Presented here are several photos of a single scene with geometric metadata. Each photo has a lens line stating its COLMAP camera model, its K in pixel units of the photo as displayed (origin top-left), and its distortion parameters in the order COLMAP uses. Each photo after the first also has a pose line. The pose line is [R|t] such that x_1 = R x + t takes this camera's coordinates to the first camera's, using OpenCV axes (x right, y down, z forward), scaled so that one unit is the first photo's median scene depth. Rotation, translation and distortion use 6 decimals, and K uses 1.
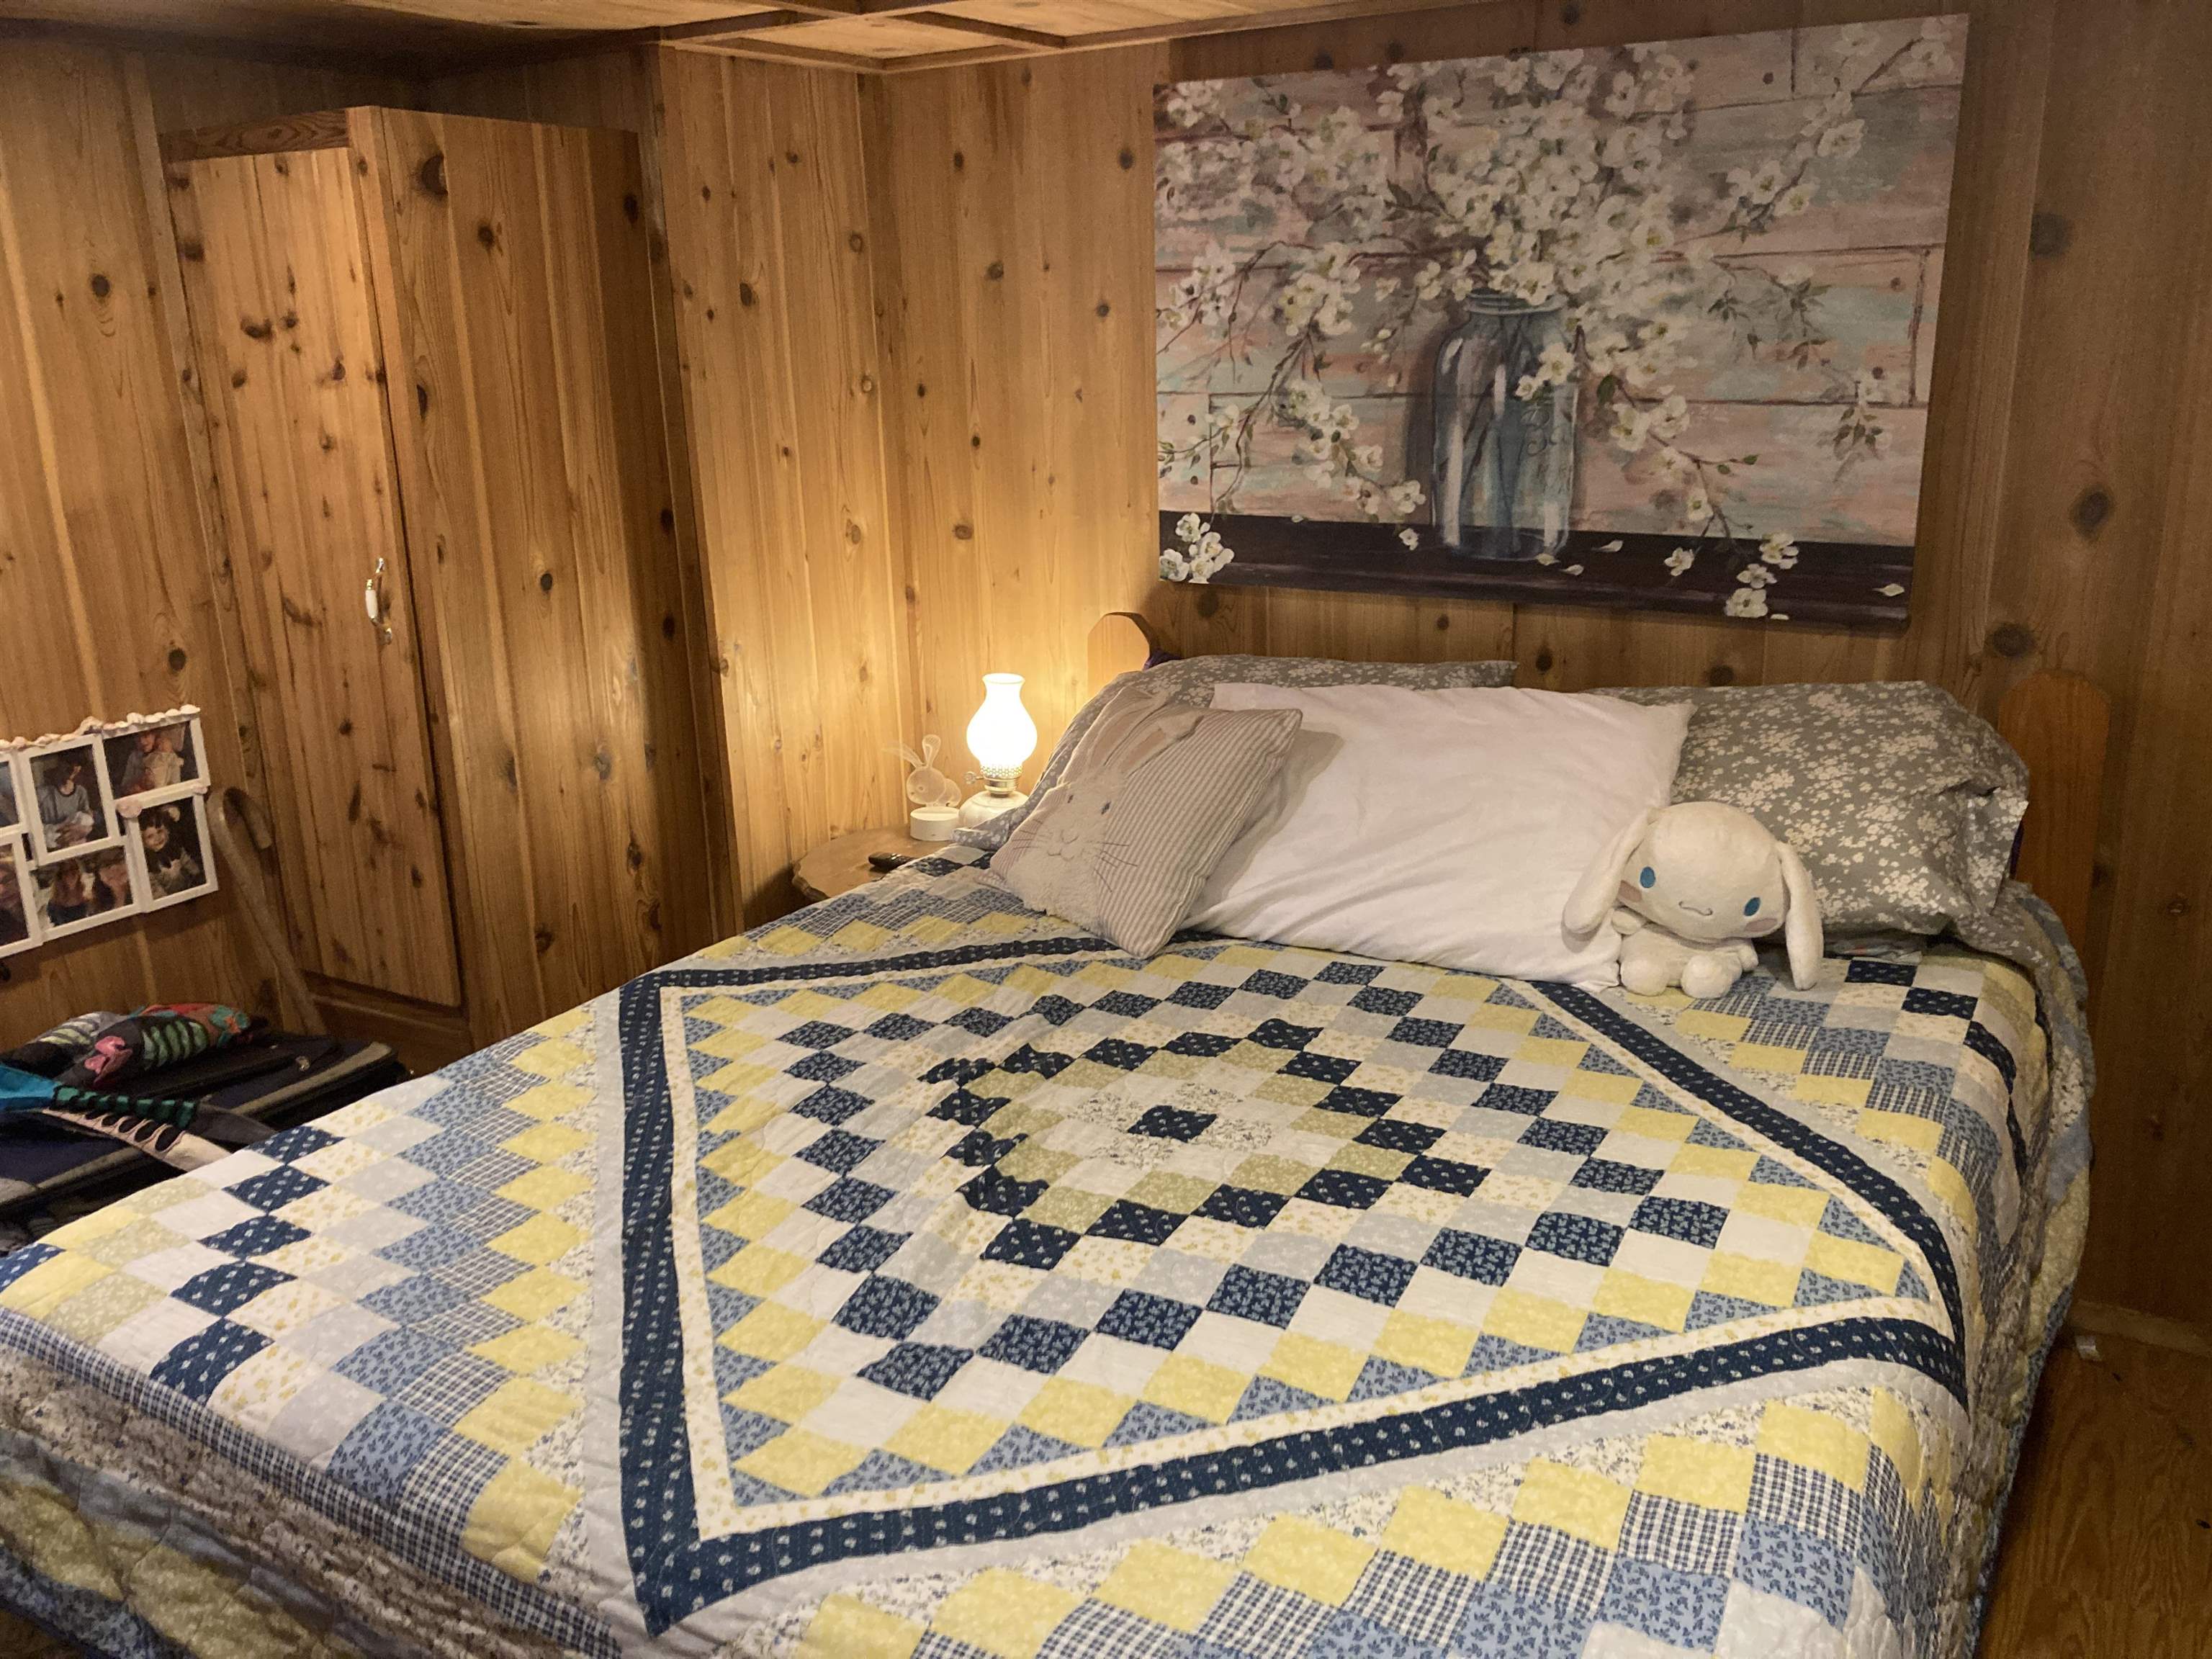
lens RADIAL K [[1825.9, 0, 1104.6], [0, 1825.9, 829.6], [0, 0, 1]] dist [0.006455, -0.008162]
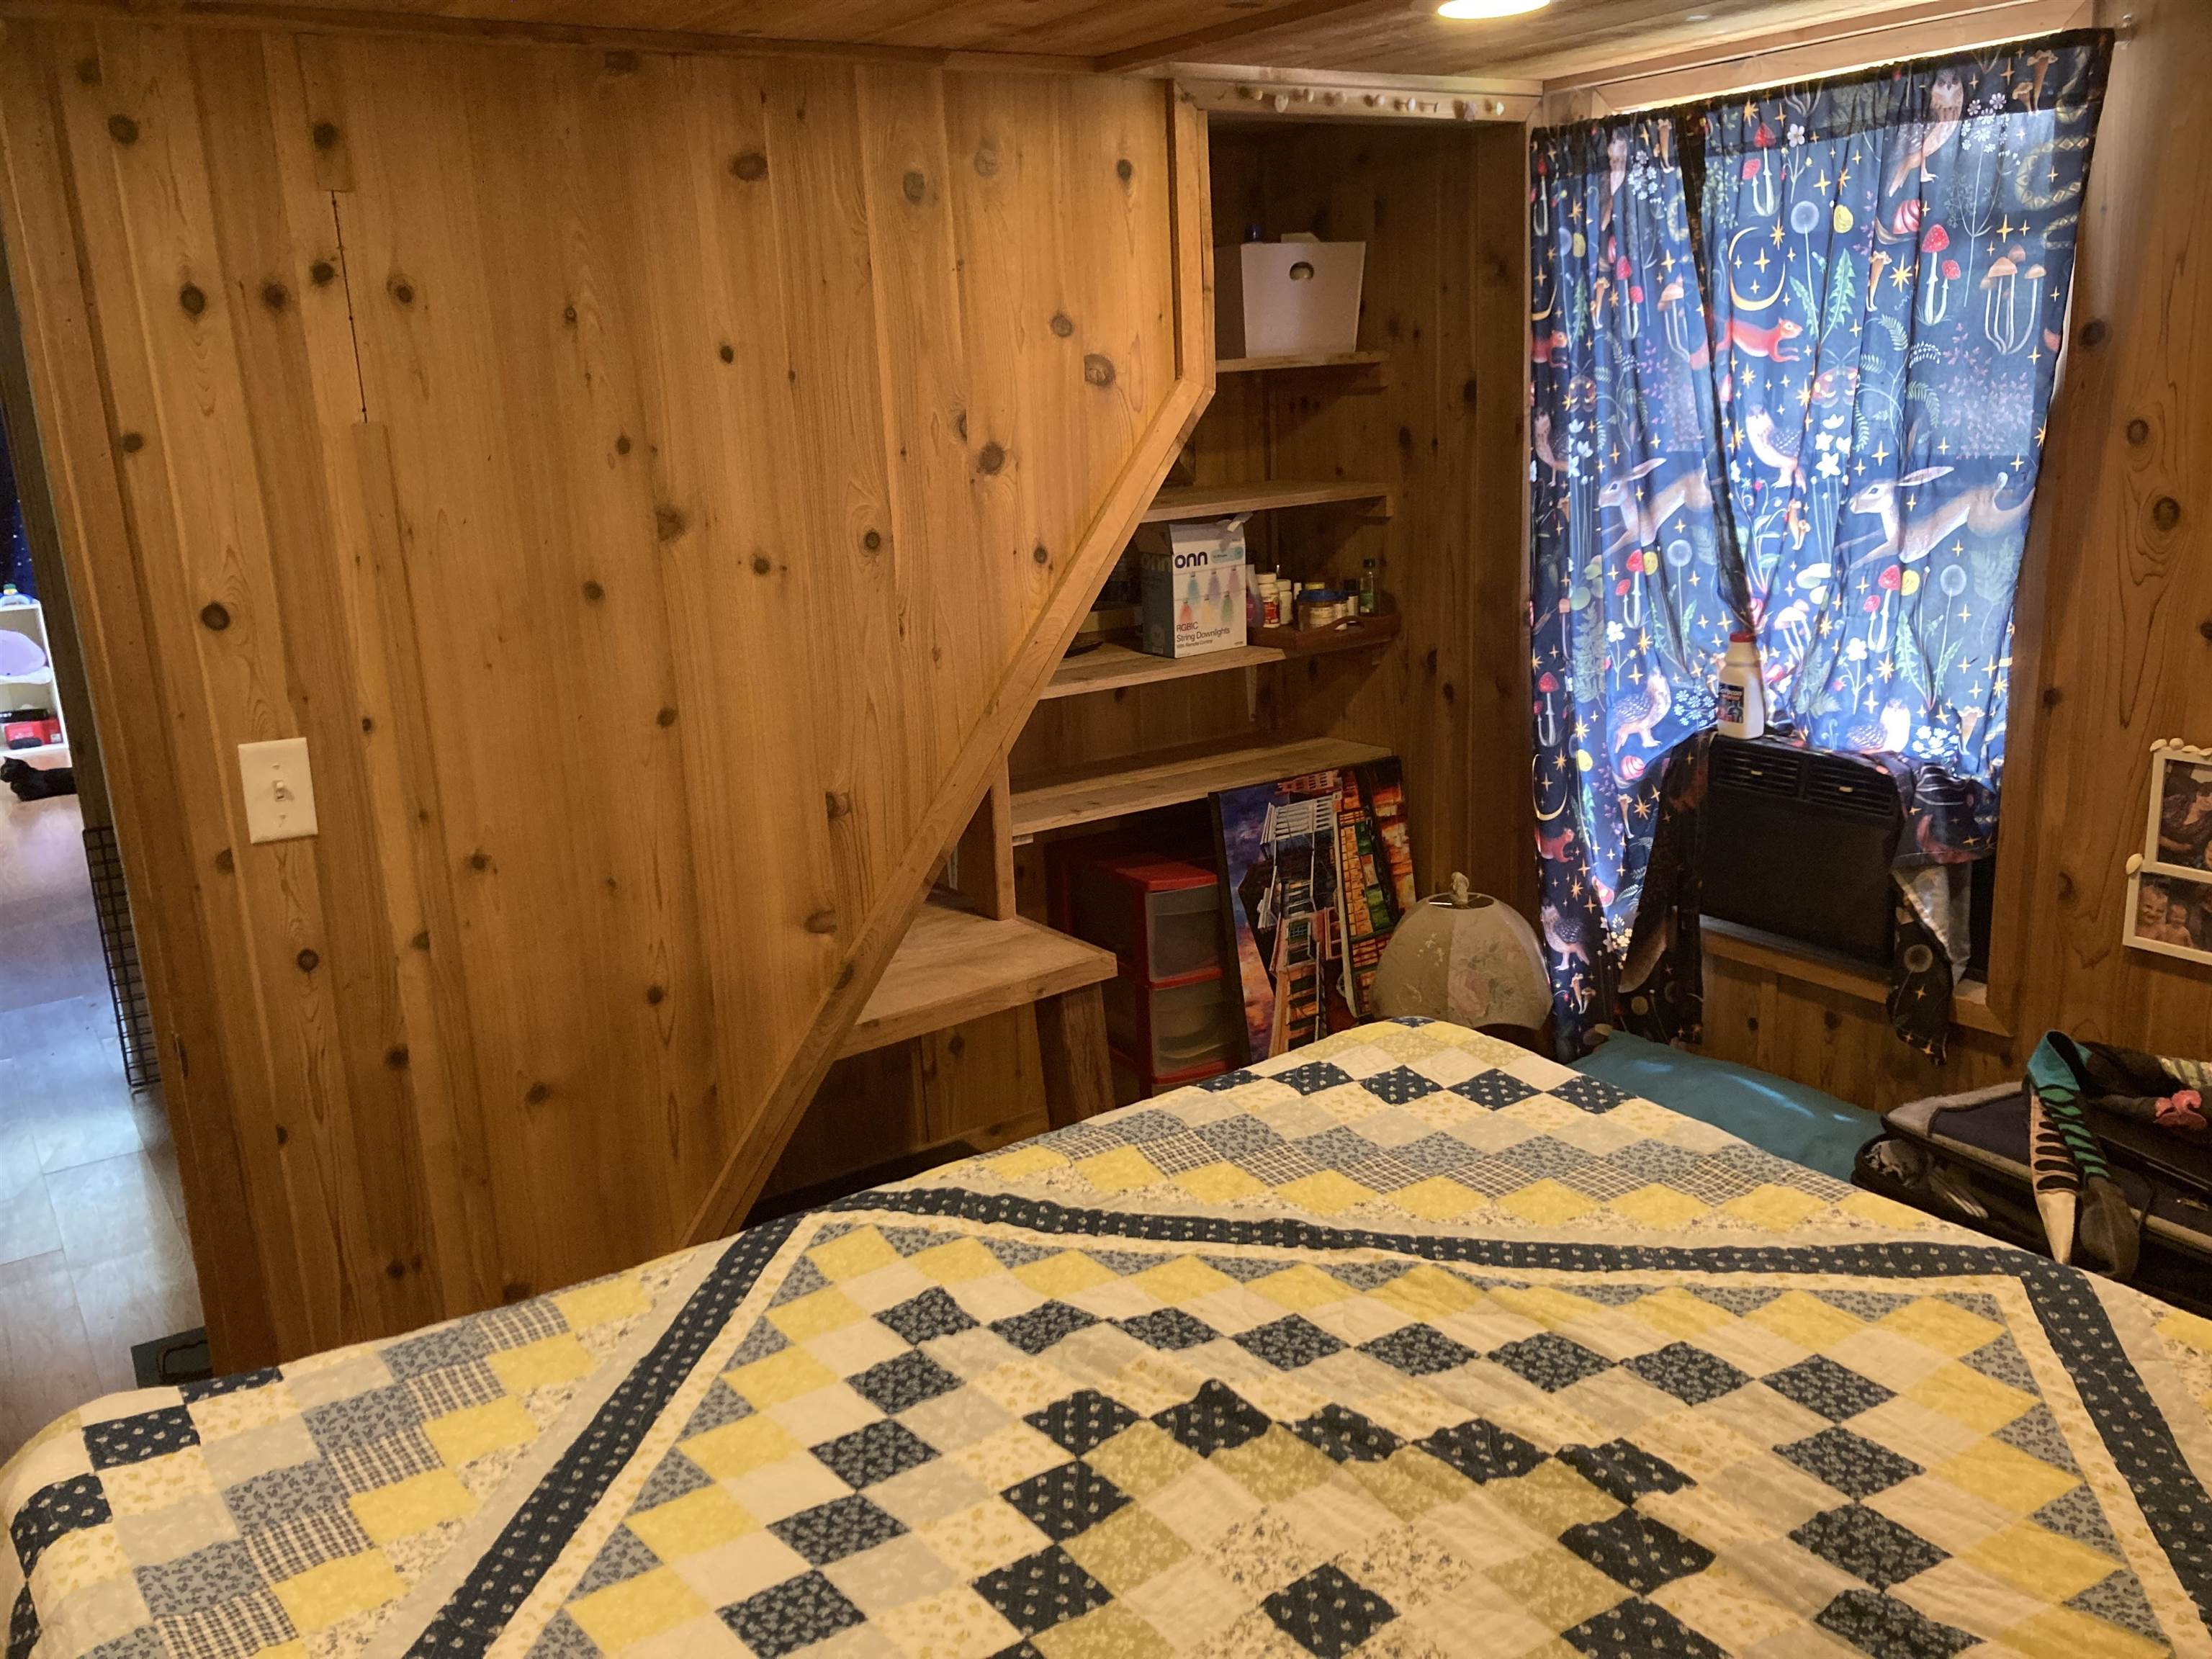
lens RADIAL K [[1825.9, 0, 1104.2], [0, 1825.9, 826.8], [0, 0, 1]] dist [0.006455, -0.008162]
pose [[-0.433831, 0.275054, -0.857984, 0.561696], [-0.193016, 0.901784, 0.386692, -0.331408], [0.880077, 0.333363, -0.338132, 1.071334]]
